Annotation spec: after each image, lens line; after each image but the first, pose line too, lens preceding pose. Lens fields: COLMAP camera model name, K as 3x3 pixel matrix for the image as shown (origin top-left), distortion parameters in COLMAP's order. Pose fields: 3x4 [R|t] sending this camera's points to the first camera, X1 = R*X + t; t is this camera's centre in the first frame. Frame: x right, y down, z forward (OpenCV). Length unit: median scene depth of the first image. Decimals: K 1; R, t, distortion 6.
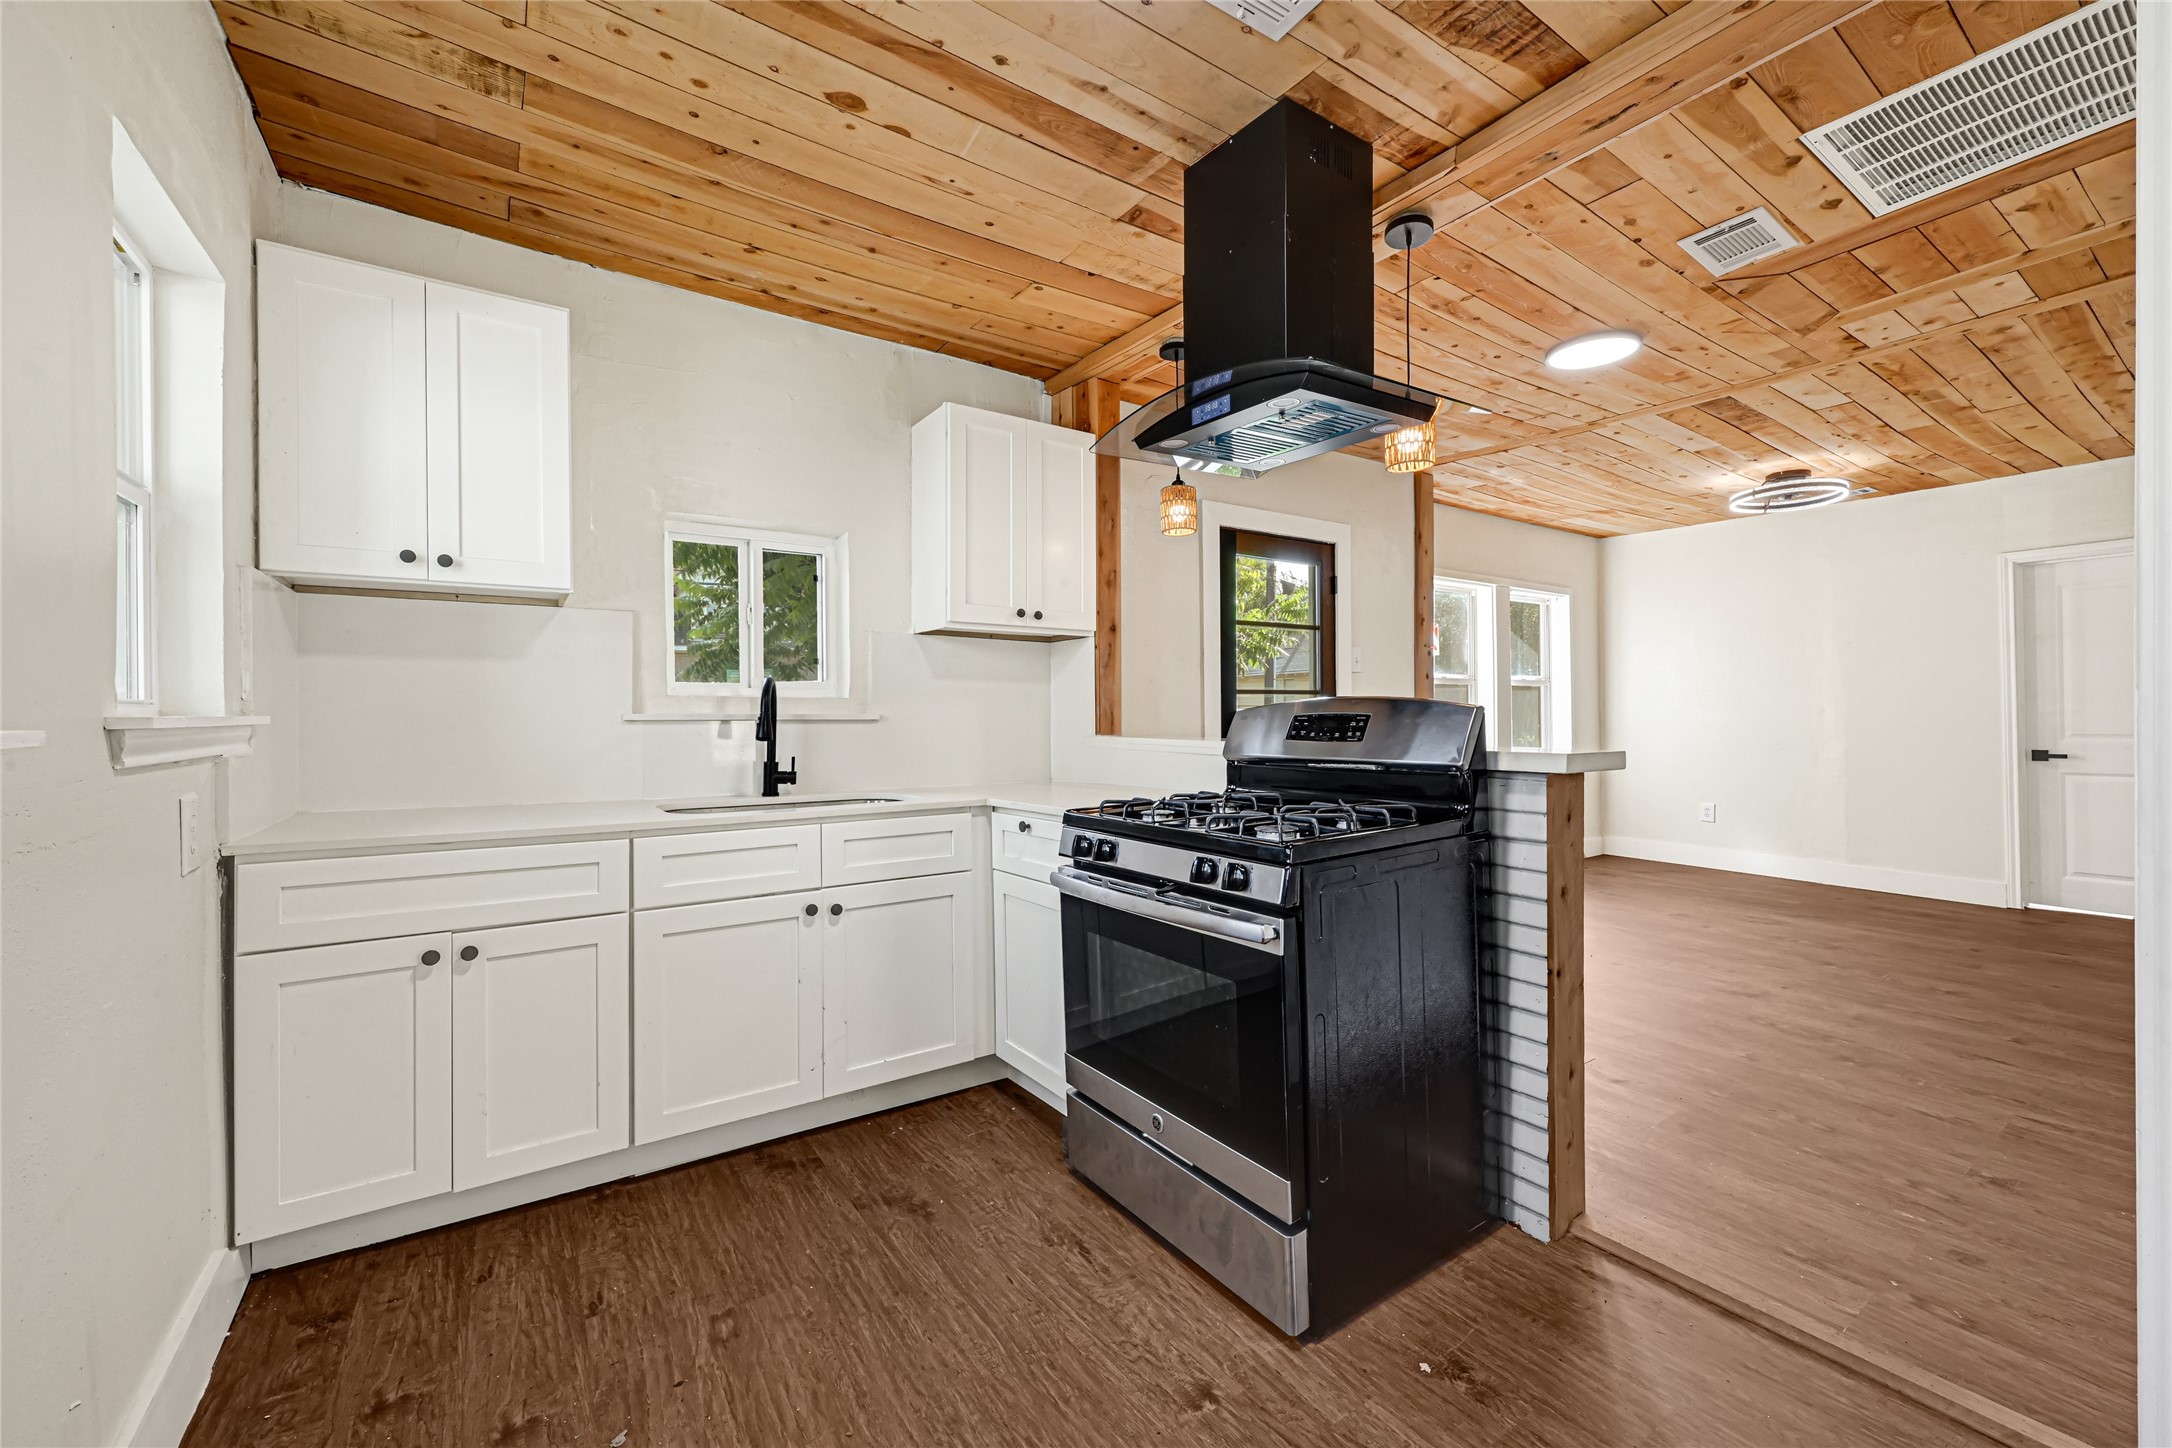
lens RADIAL K [[858.5, 0, 1087.8], [0, 858.5, 715.2], [0, 0, 1]] dist [-0.000950, 0.000088]
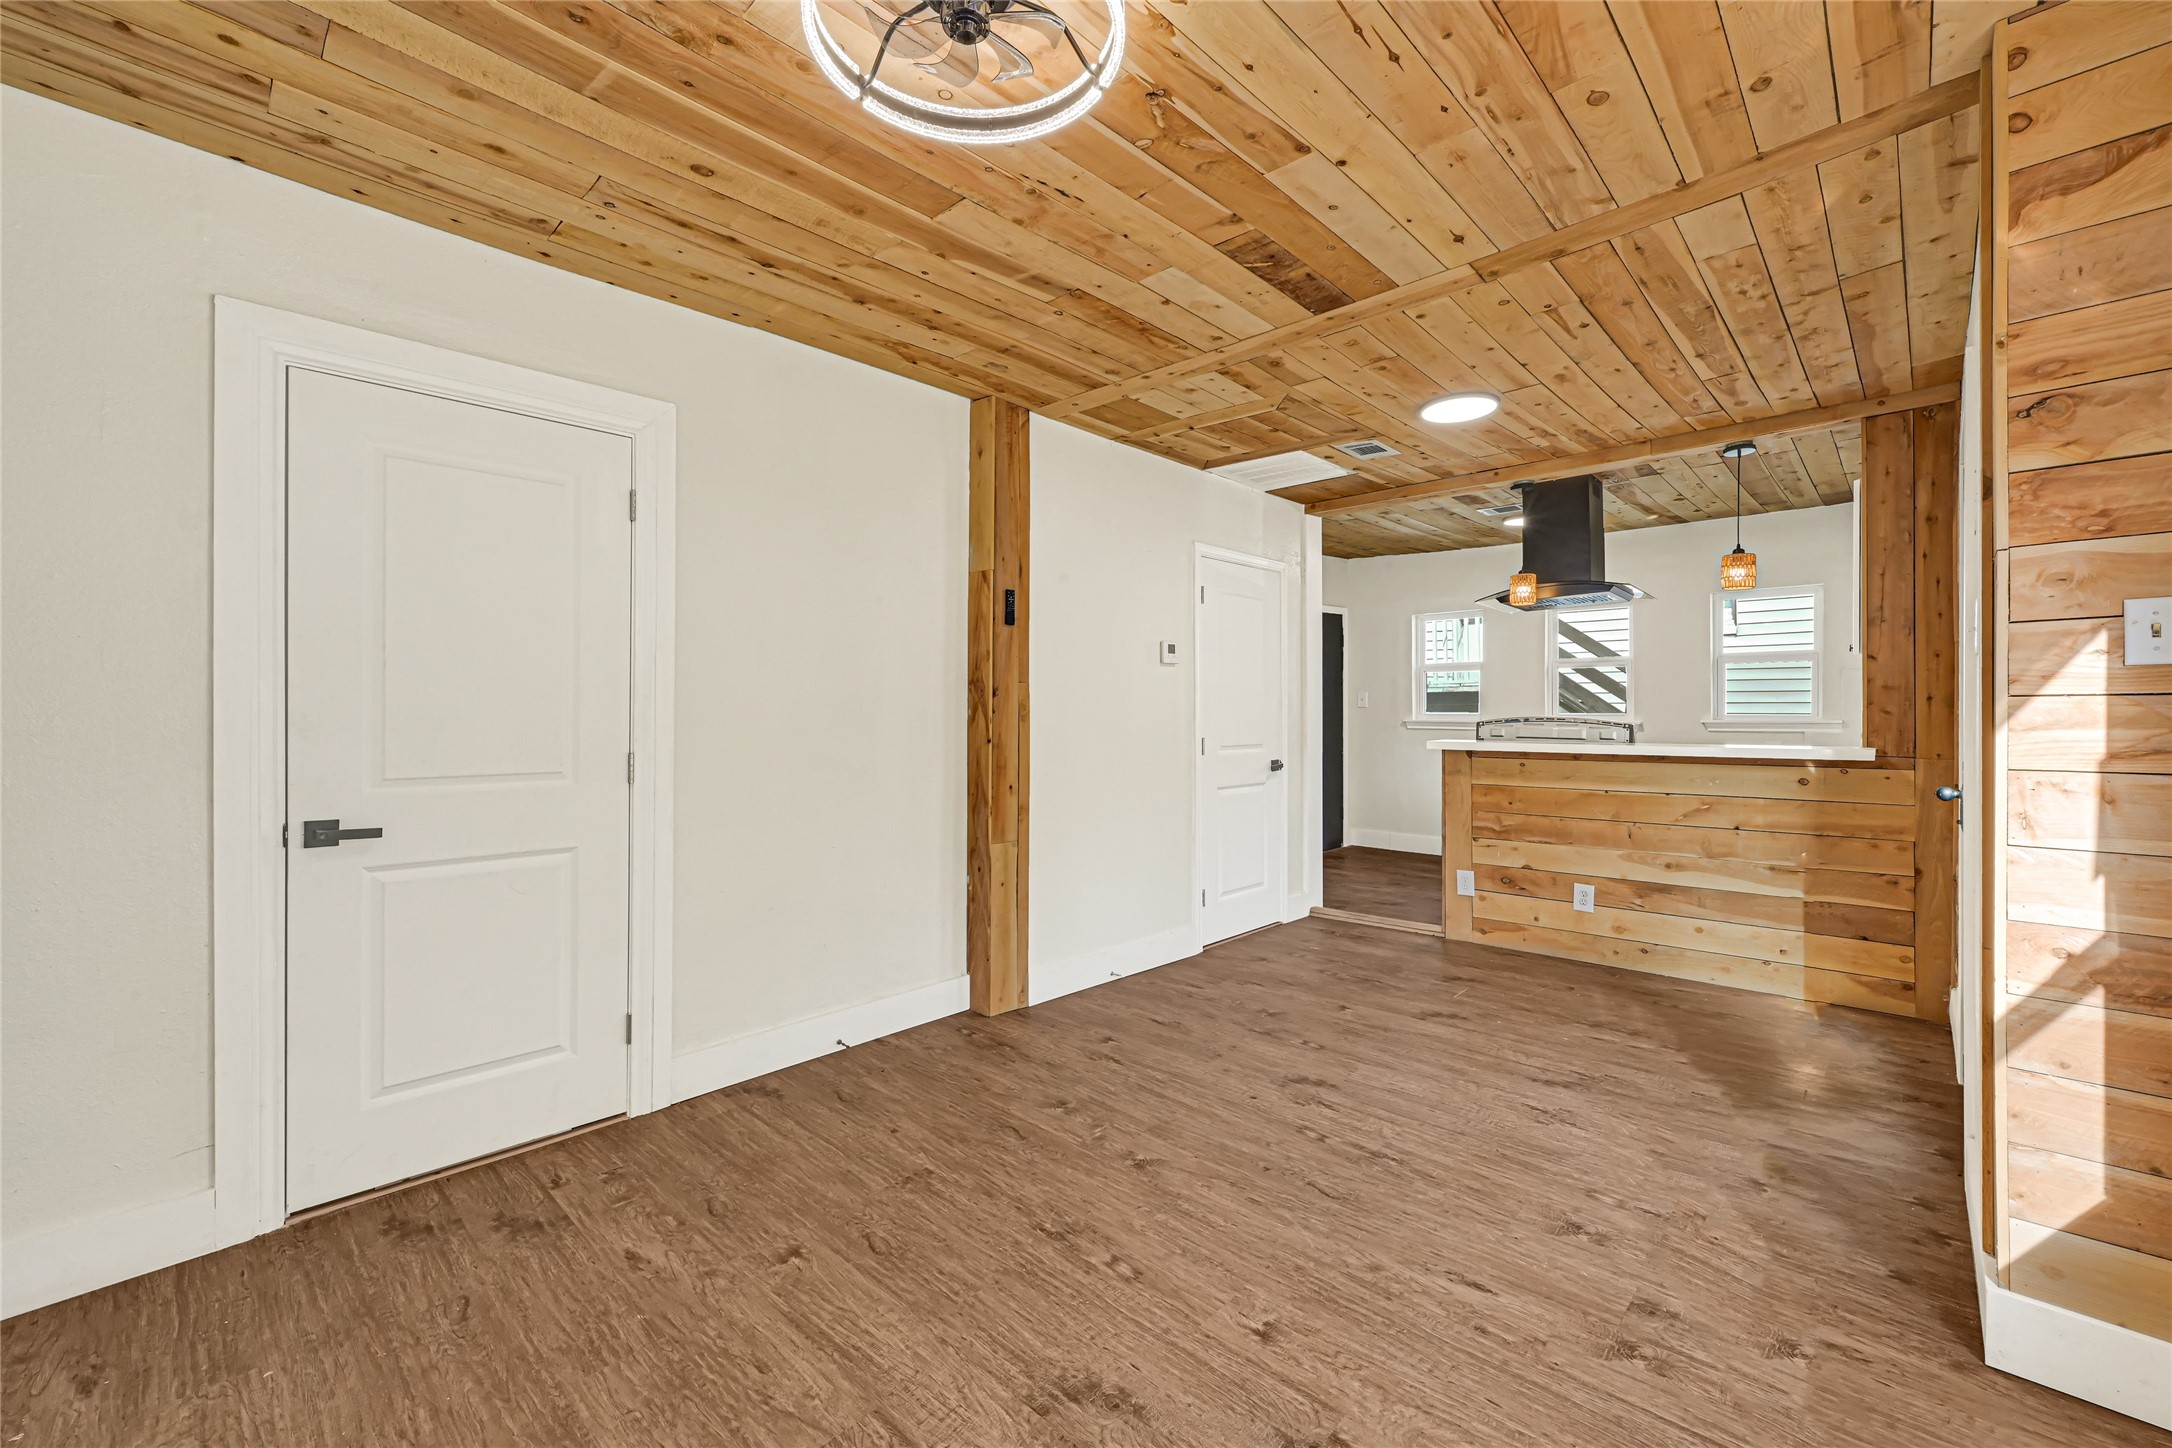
lens RADIAL K [[876.1, 0, 1094.2], [0, 876.1, 715.6], [0, 0, 1]] dist [0.000262, -0.000004]
pose [[-0.976916, 0.008047, -0.213470, 1.003632], [0.006303, 0.999941, 0.008846, -0.027846], [0.213529, 0.007297, -0.976910, 1.558001]]
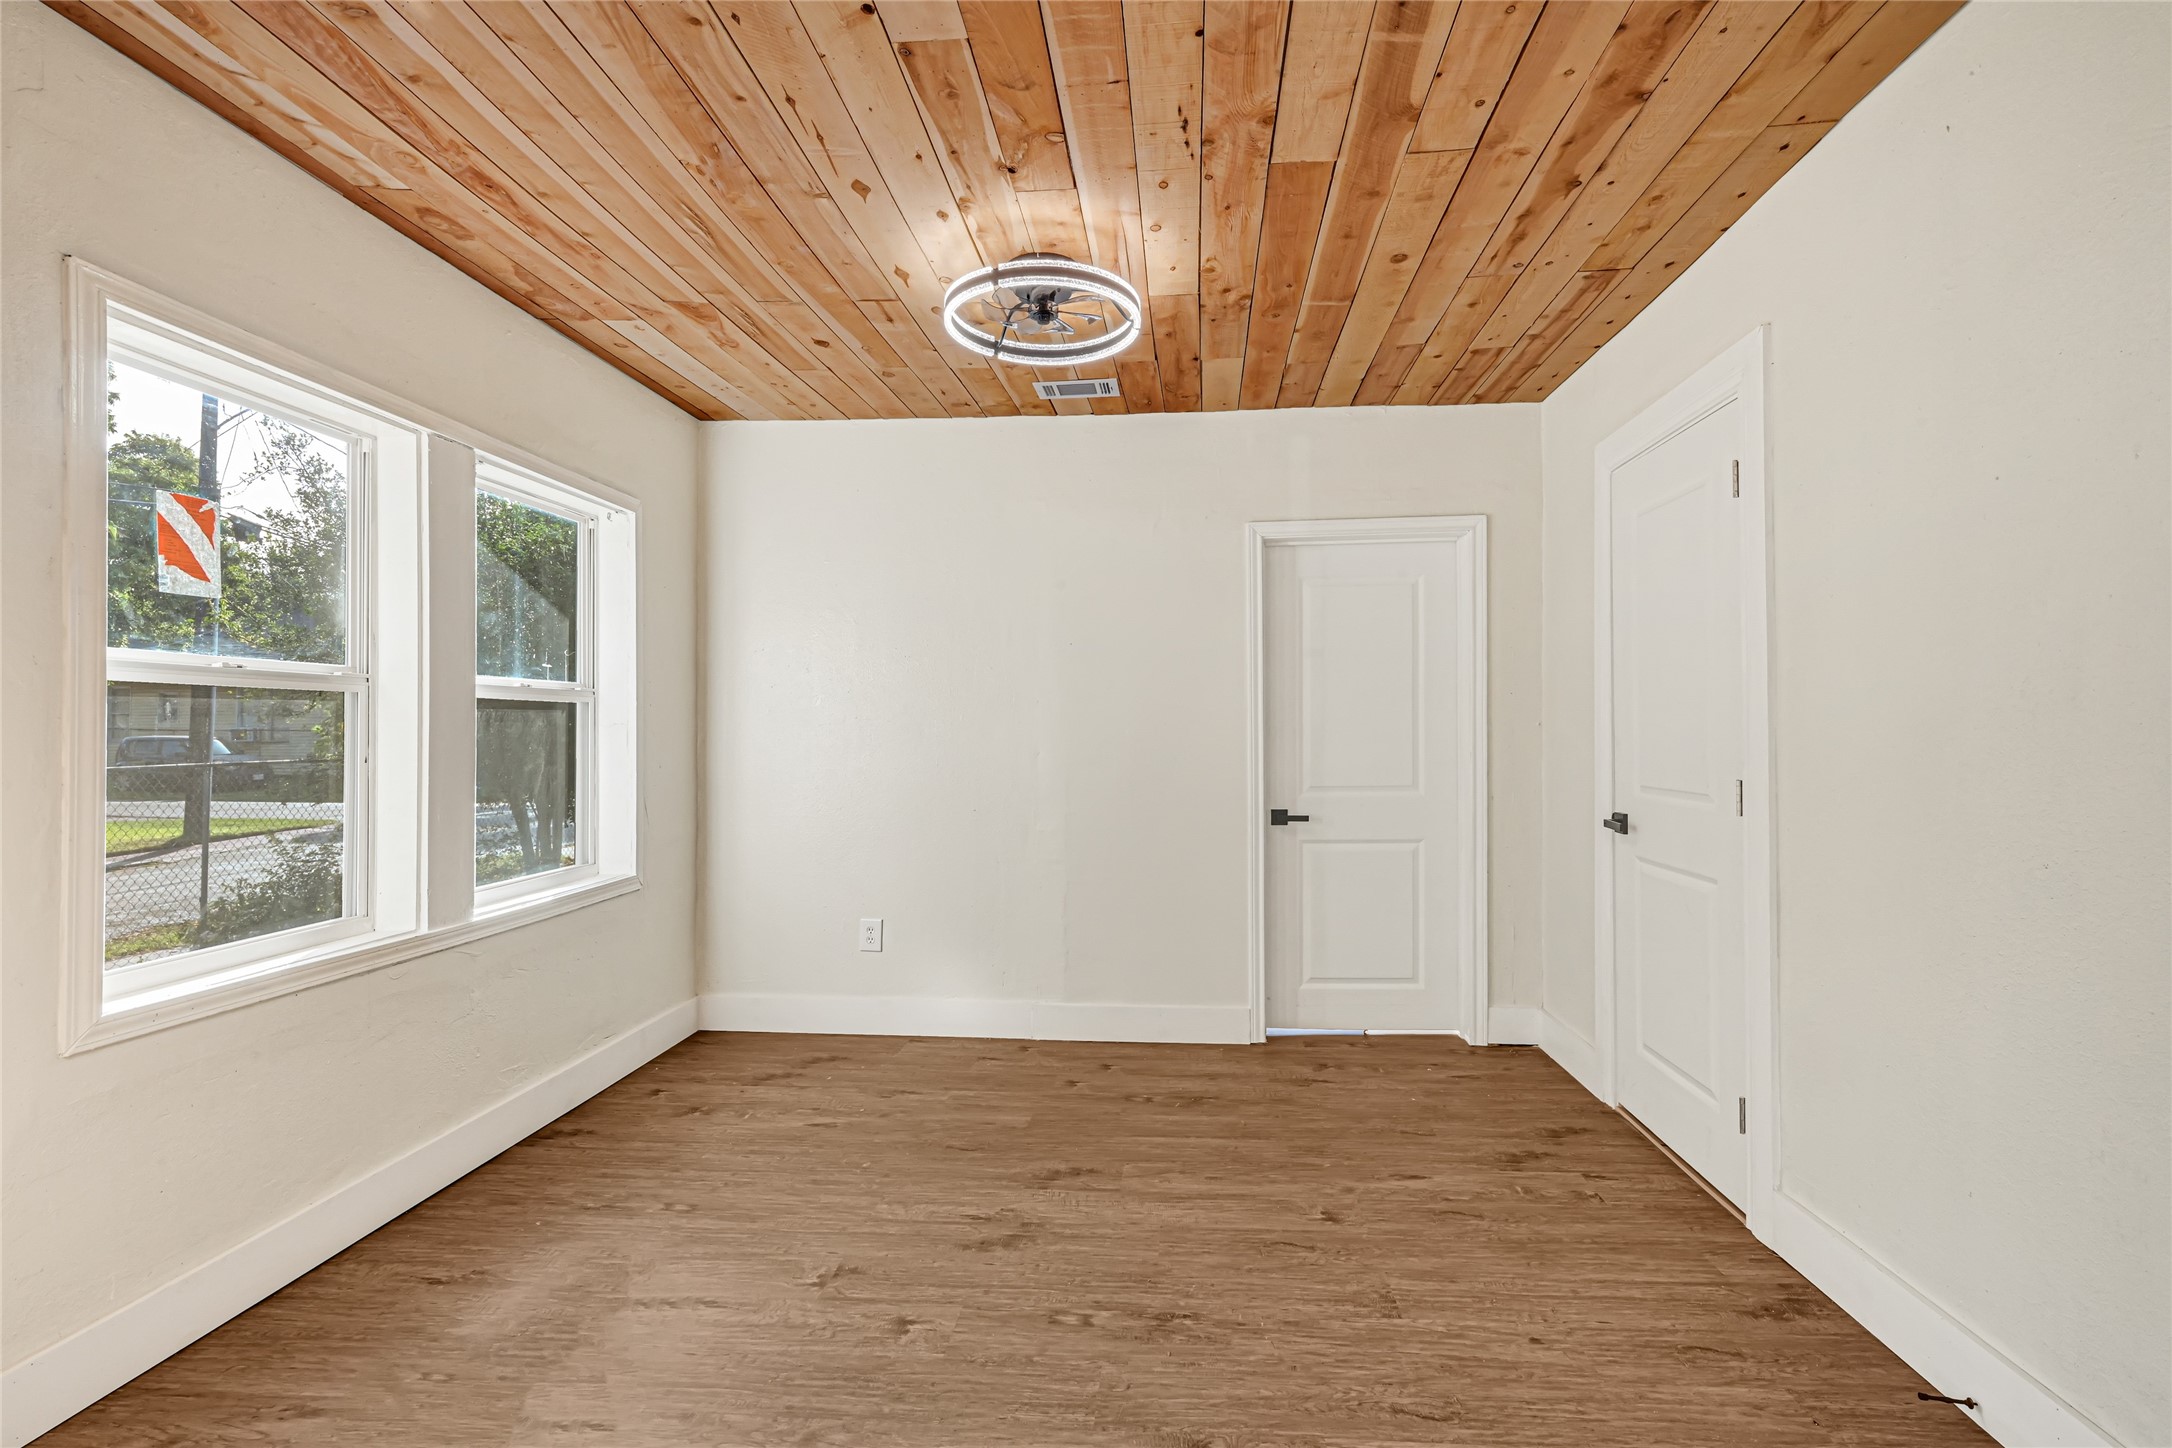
lens RADIAL K [[971.5, 0, 1143.9], [0, 971.5, 706.6], [0, 0, 1]] dist [-0.021032, 0.000303]
pose [[0.594017, 0.028759, 0.803938, 0.496302], [0.002167, 0.999300, -0.037349, -0.016801], [-0.804449, 0.023928, 0.593539, 0.752381]]
